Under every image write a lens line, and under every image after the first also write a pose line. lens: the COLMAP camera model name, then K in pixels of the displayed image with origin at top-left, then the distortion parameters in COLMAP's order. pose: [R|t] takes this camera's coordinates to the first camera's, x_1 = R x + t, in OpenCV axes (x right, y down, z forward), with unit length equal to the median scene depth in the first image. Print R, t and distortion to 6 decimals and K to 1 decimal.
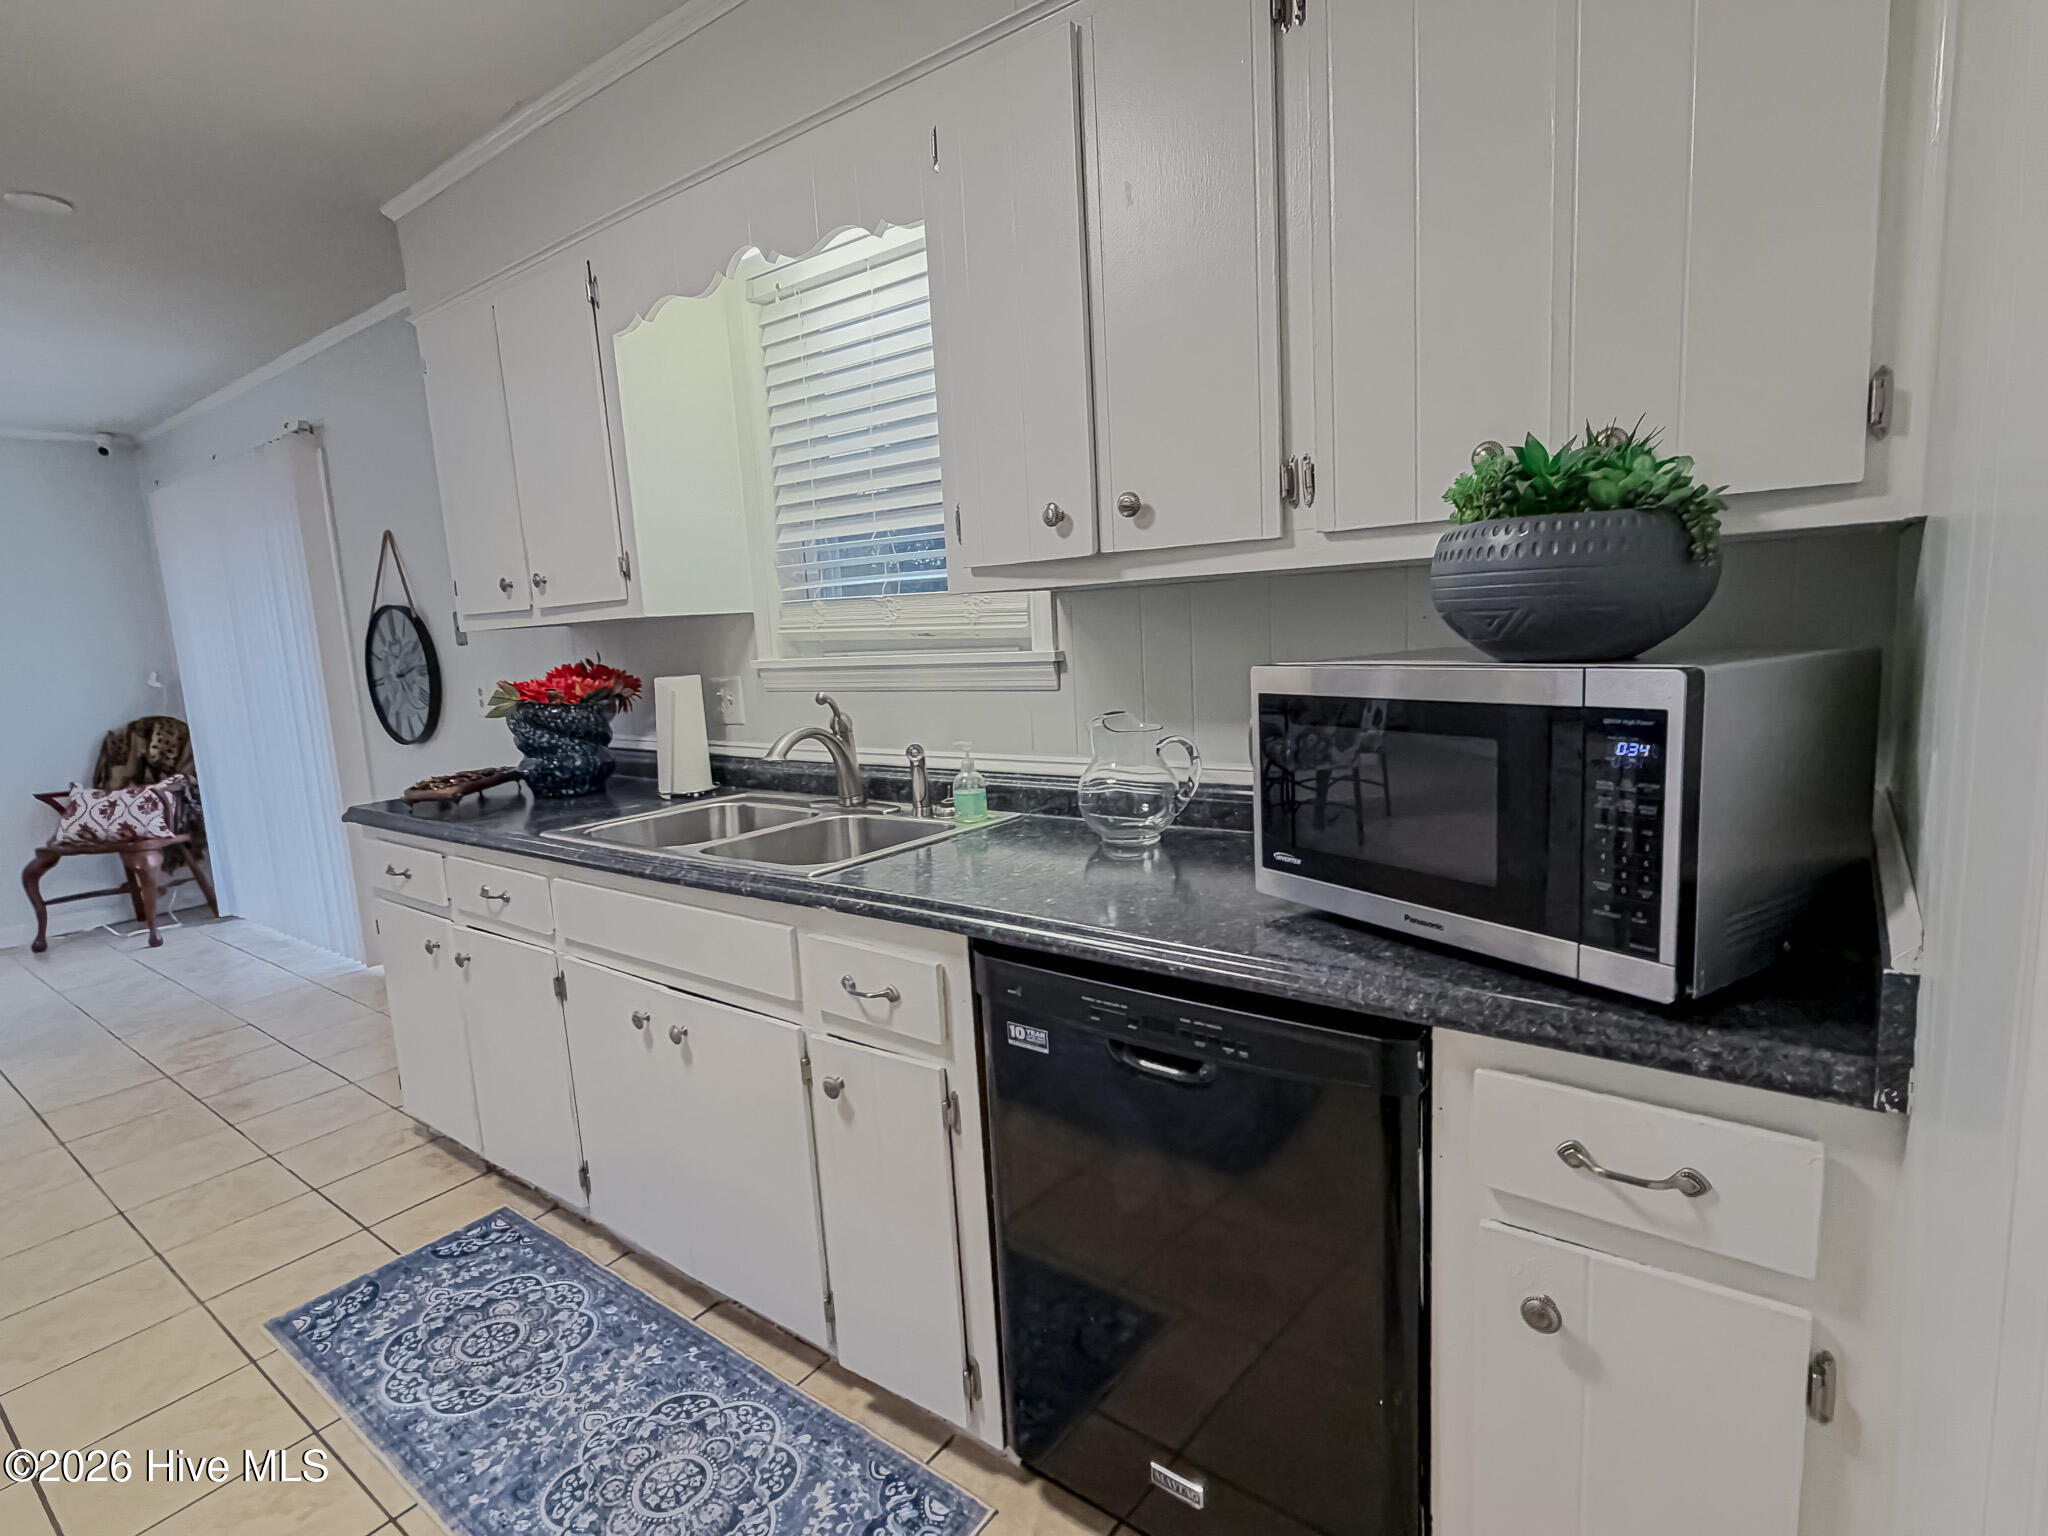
lens RADIAL K [[1026.6, 0, 1031.2], [0, 1026.6, 769.4], [0, 0, 1]] dist [-0.003439, -0.001483]
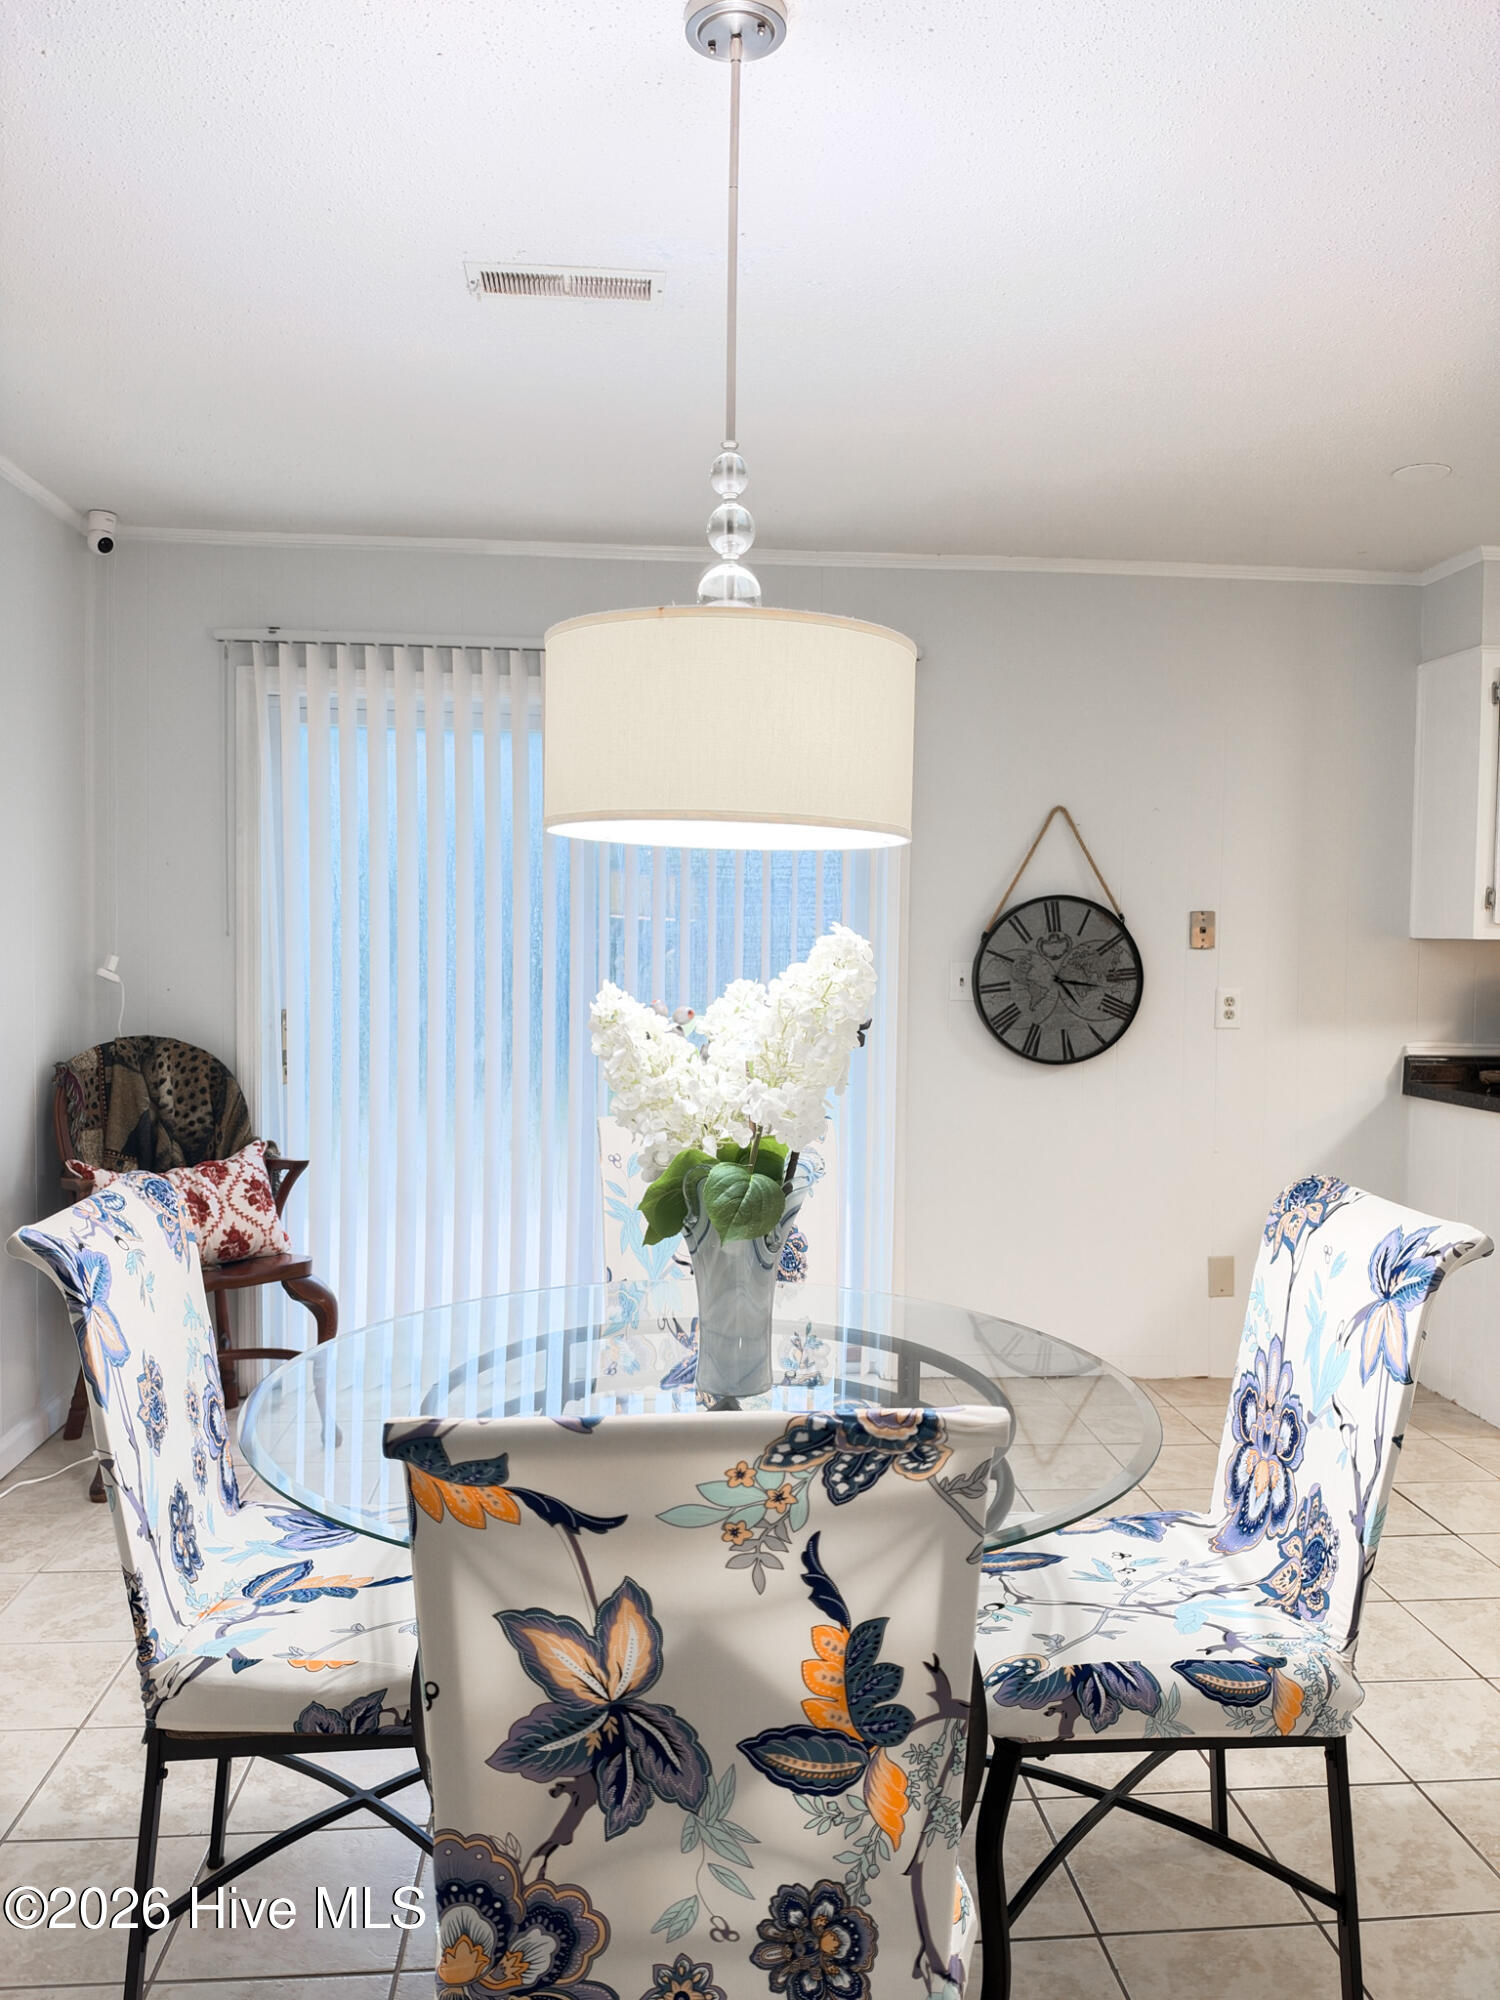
lens RADIAL K [[1447.0, 0, 756.7], [0, 1447.0, 1002.2], [0, 0, 1]] dist [0.041142, -0.074919]
pose [[0.740292, 0.034709, 0.671389, -2.794449], [0.048388, 0.993325, -0.104706, 0.063120], [-0.670542, 0.110001, 0.733671, 0.563908]]
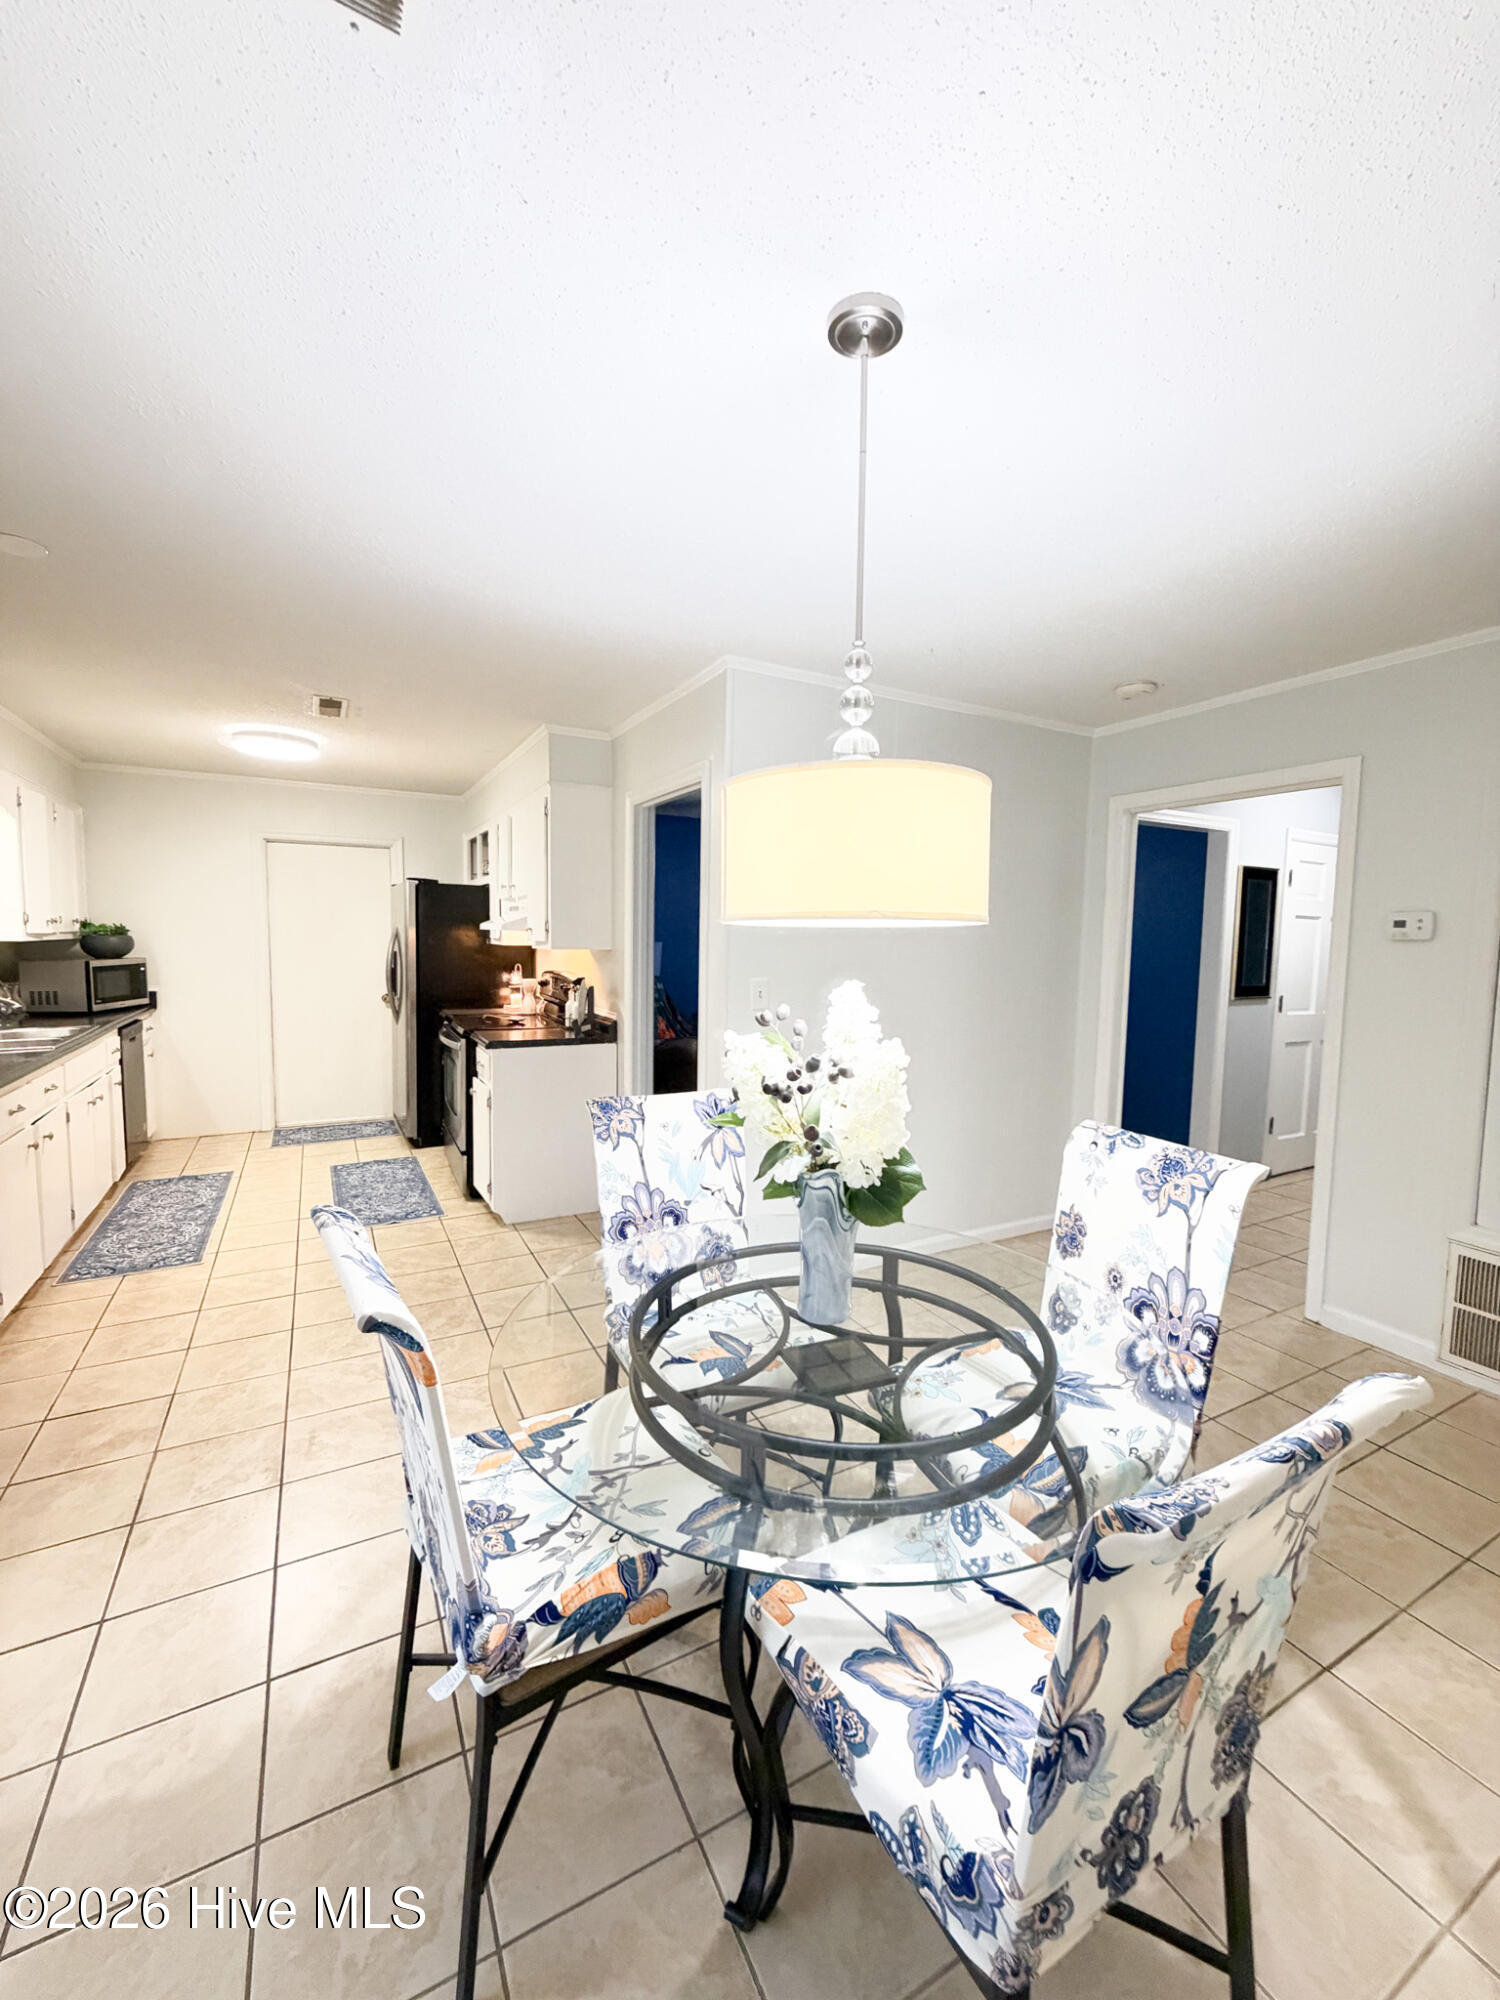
lens RADIAL K [[799.4, 0, 752.0], [0, 799.4, 997.3], [0, 0, 1]] dist [-0.000343, 0.000227]
pose [[-0.907969, 0.009816, 0.418923, -2.433497], [0.097830, 0.977064, 0.189141, -0.202031], [-0.407458, 0.212718, -0.888104, 1.841680]]
